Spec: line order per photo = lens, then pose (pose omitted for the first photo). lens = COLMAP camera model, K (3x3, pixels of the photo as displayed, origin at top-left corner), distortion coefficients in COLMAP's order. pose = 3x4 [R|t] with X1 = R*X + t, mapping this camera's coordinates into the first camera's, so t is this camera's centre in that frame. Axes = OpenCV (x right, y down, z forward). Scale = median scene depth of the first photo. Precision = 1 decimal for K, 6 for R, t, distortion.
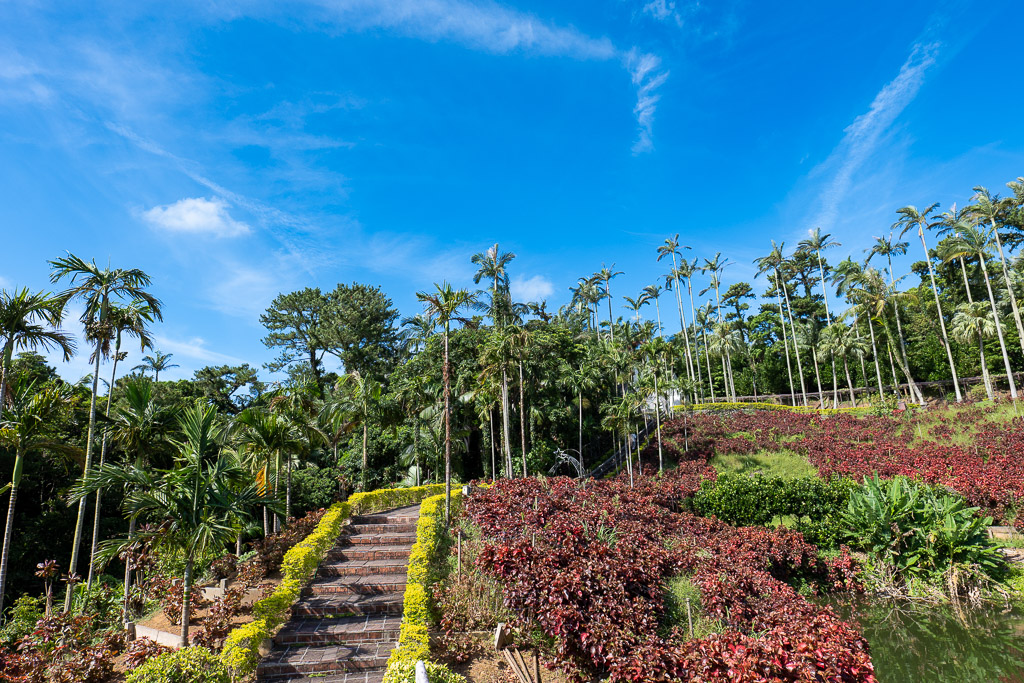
lens RADIAL K [[604.5, 0, 512.0], [0, 604.5, 341.5], [0, 0, 1]] dist [0.018859, 0.000453]
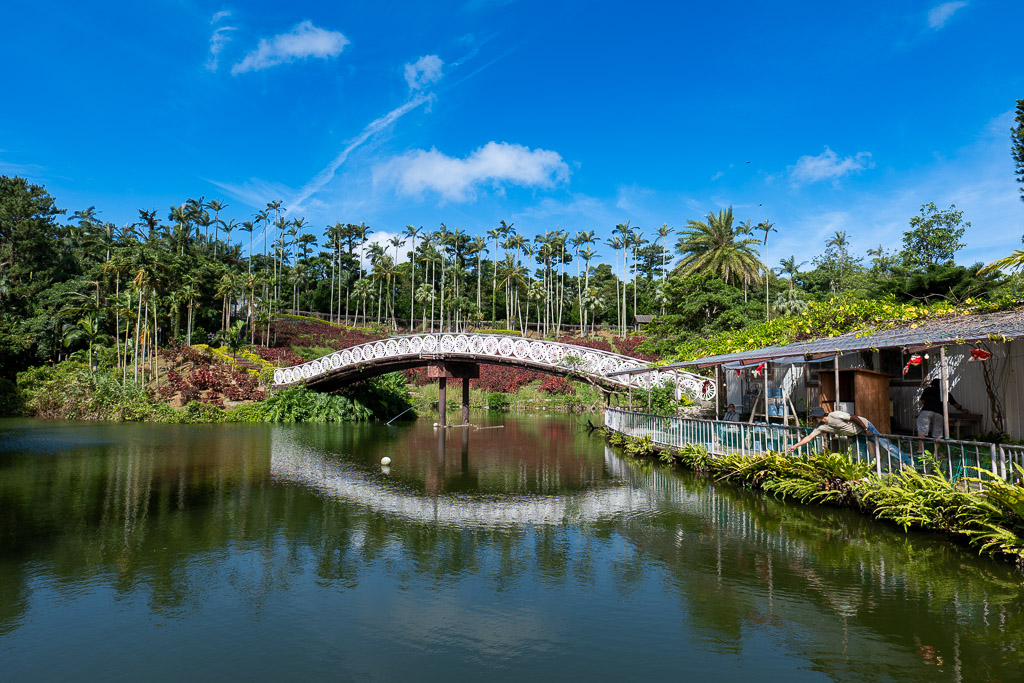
lens RADIAL K [[604.5, 0, 512.0], [0, 604.5, 341.5], [0, 0, 1]] dist [0.018859, 0.000453]
pose [[0.708379, 0.099473, 0.698788, -0.330980], [-0.214016, 0.973683, 0.078349, -0.074834], [-0.672604, -0.205052, 0.711025, -0.508659]]
